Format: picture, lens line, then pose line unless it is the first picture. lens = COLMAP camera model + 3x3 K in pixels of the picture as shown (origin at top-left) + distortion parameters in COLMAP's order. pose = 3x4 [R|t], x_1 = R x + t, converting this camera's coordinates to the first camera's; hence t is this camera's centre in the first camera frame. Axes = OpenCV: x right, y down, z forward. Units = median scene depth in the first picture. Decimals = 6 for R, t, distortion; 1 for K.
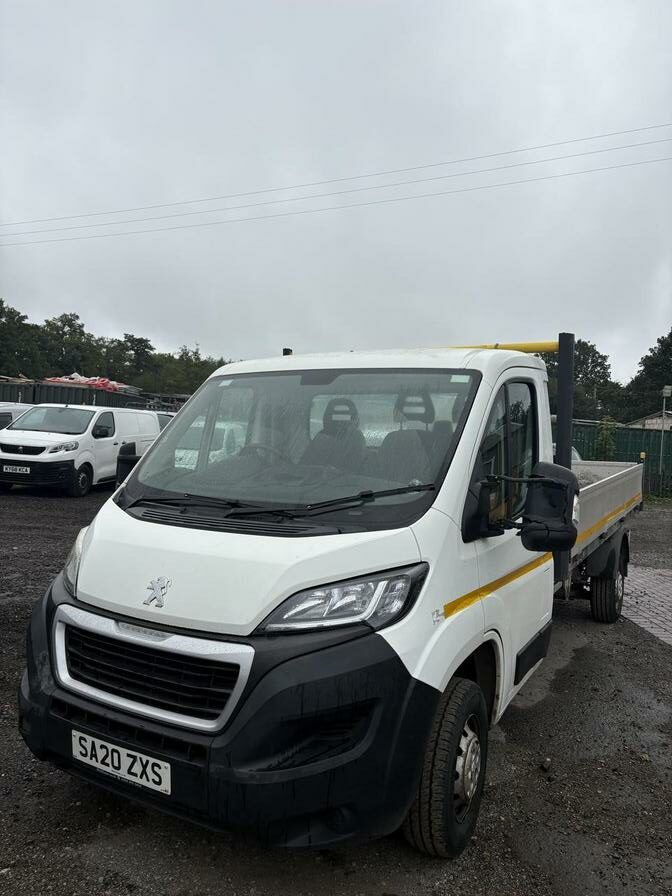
lens RADIAL K [[691.2, 0, 342.8], [0, 691.2, 447.3], [0, 0, 1]] dist [0.031313, -0.014071]
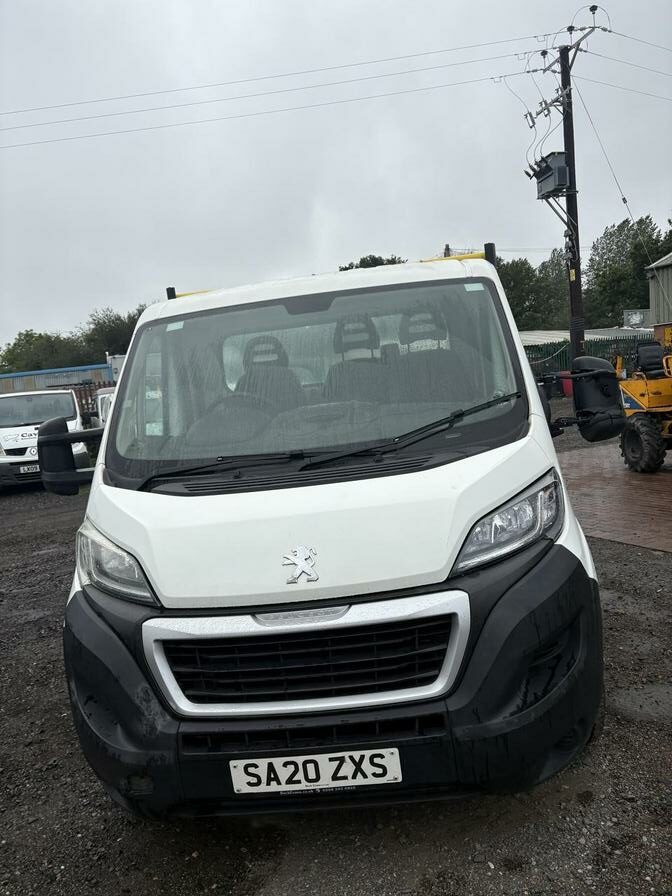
lens RADIAL K [[691.2, 0, 338.8], [0, 691.2, 452.5], [0, 0, 1]] dist [0.031313, -0.014071]
pose [[0.885998, -0.182561, 0.426239, -0.567513], [0.152283, 0.982807, 0.104401, -0.002903], [-0.437970, -0.027590, 0.898566, 0.253099]]
